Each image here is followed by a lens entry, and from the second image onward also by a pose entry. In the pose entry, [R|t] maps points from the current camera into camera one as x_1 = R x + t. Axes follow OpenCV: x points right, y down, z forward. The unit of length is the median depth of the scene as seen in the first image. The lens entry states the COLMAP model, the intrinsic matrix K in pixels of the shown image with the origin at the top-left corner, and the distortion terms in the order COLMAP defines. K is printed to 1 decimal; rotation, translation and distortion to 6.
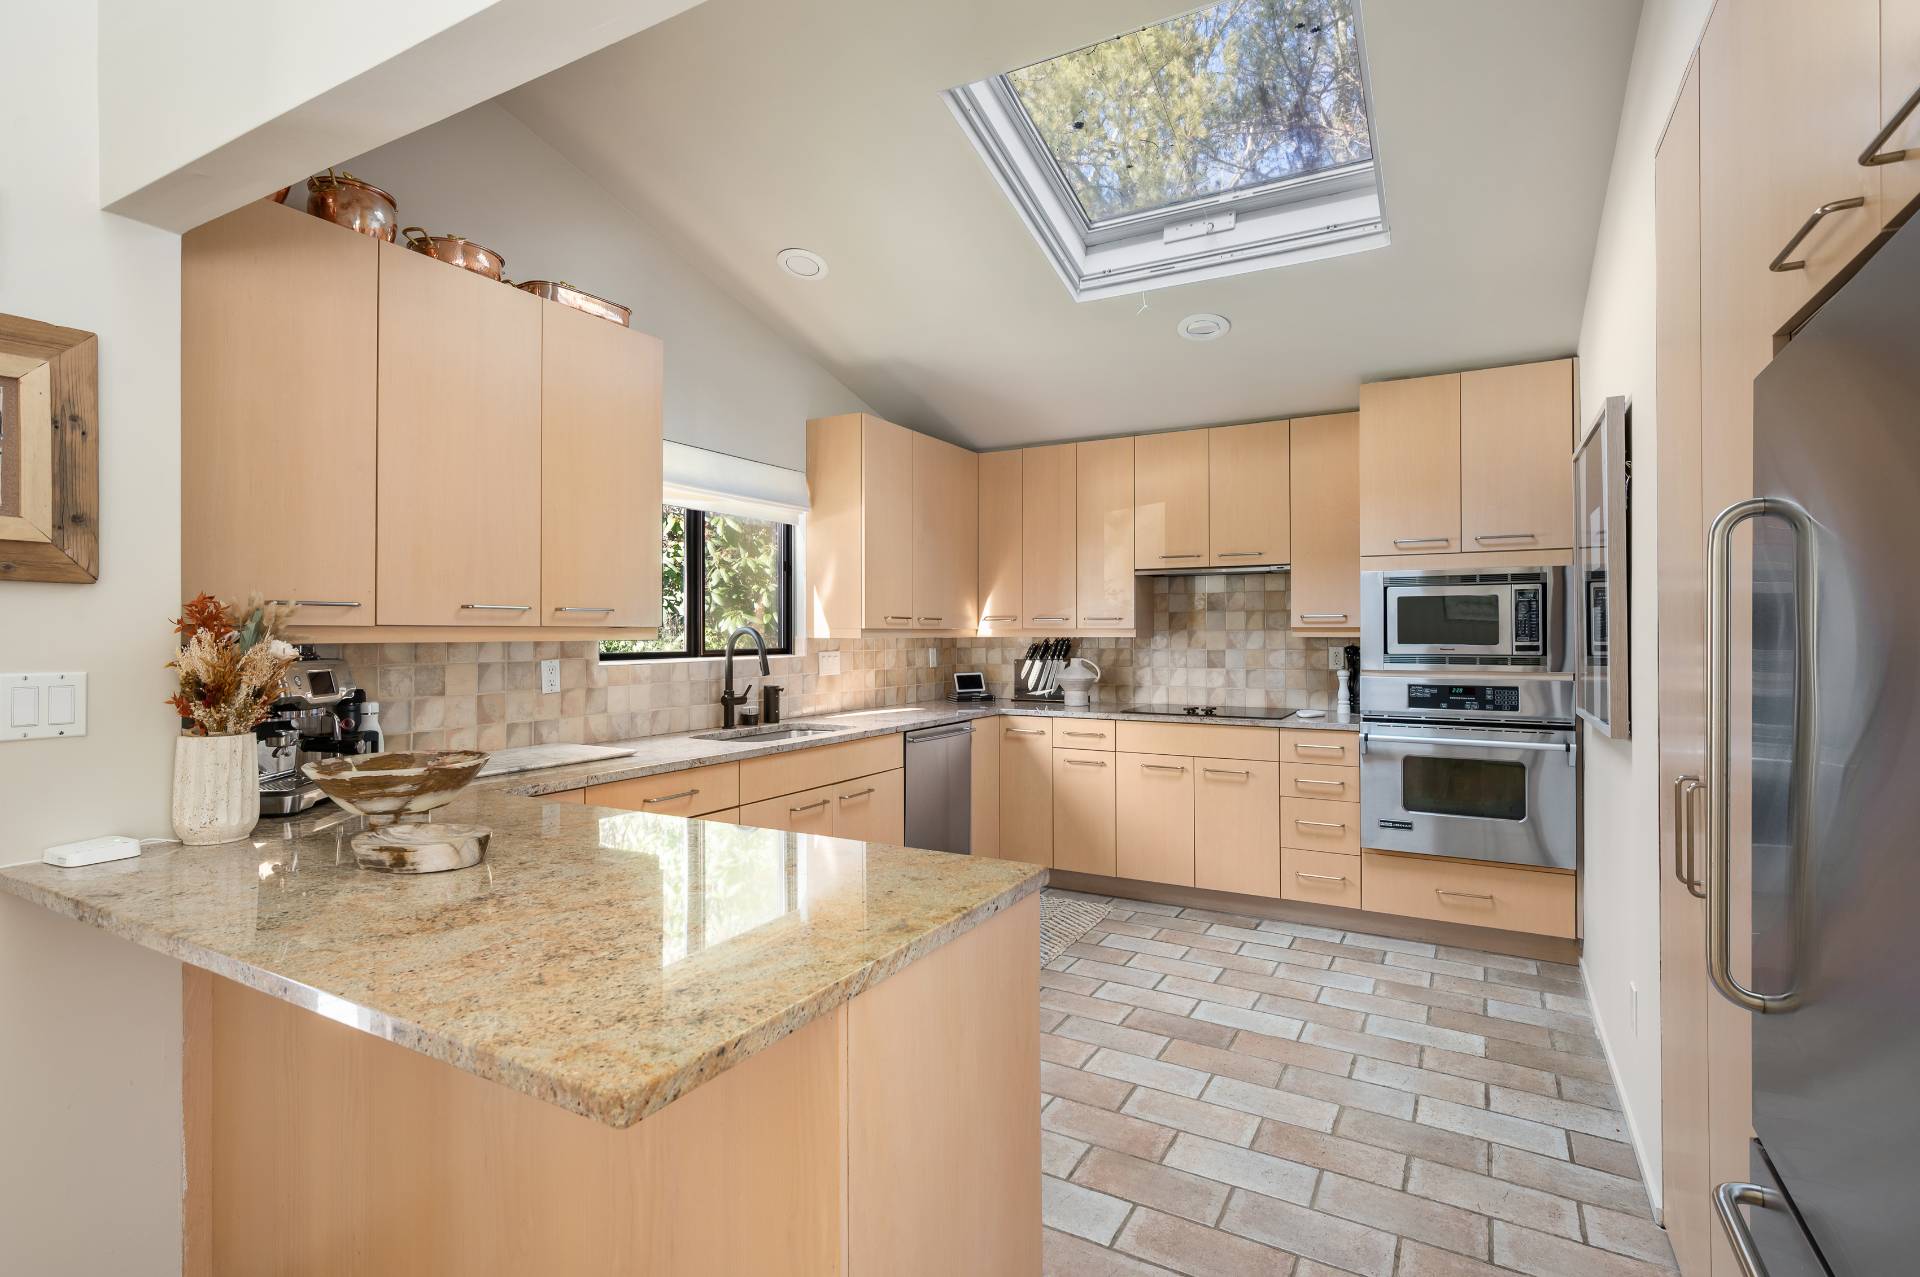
lens RADIAL K [[809.3, 0, 936.8], [0, 809.3, 631.0], [0, 0, 1]] dist [-0.000622, 0.000154]
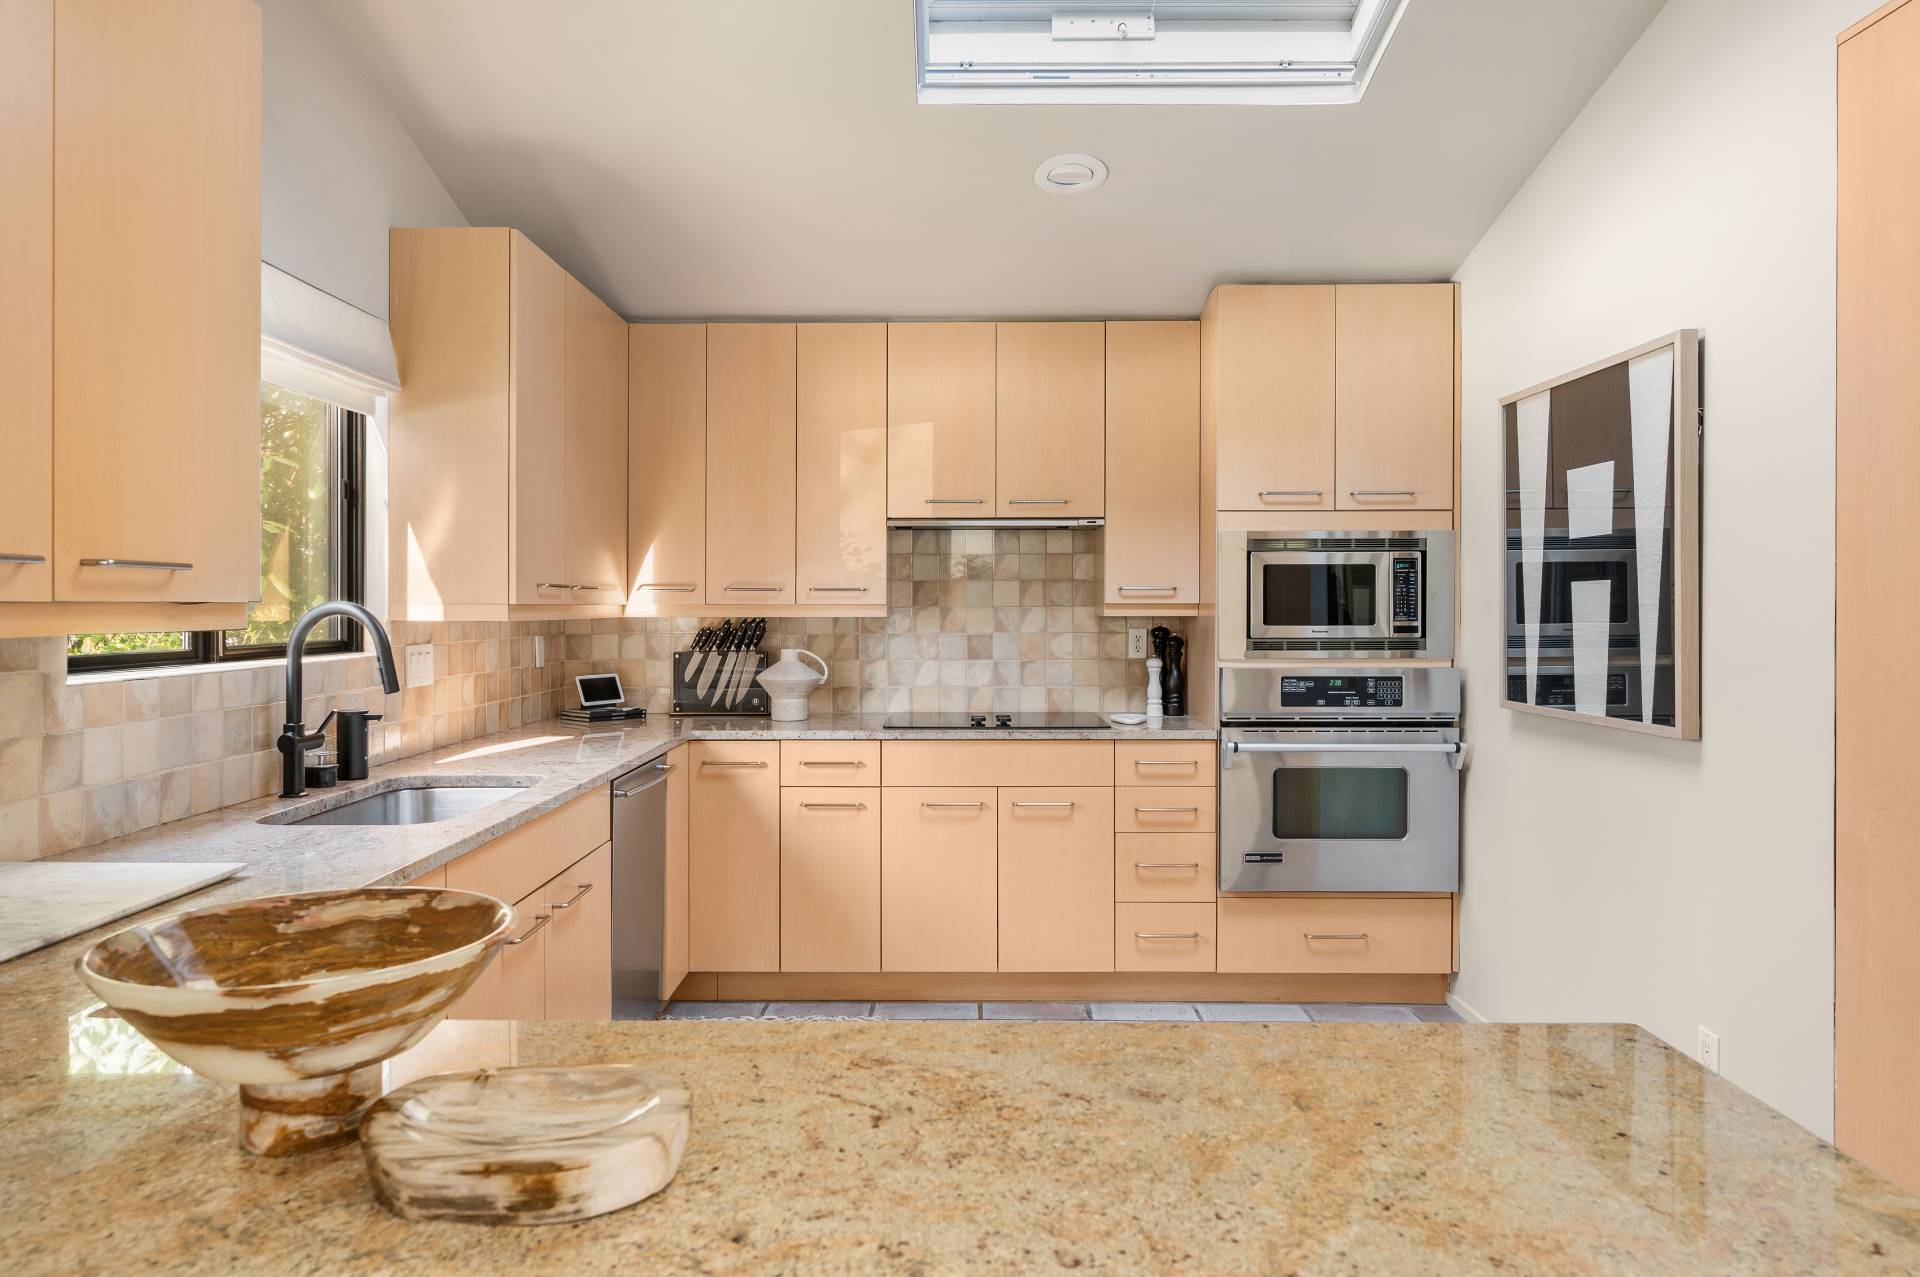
lens RADIAL K [[1157.8, 0, 957.3], [0, 1157.8, 614.0], [0, 0, 1]] dist [-0.003238, -0.000217]
pose [[0.897089, -0.002569, 0.441843, -0.159257], [-0.000474, 0.999977, 0.006776, -0.001675], [-0.441850, -0.006288, 0.897067, 0.114634]]
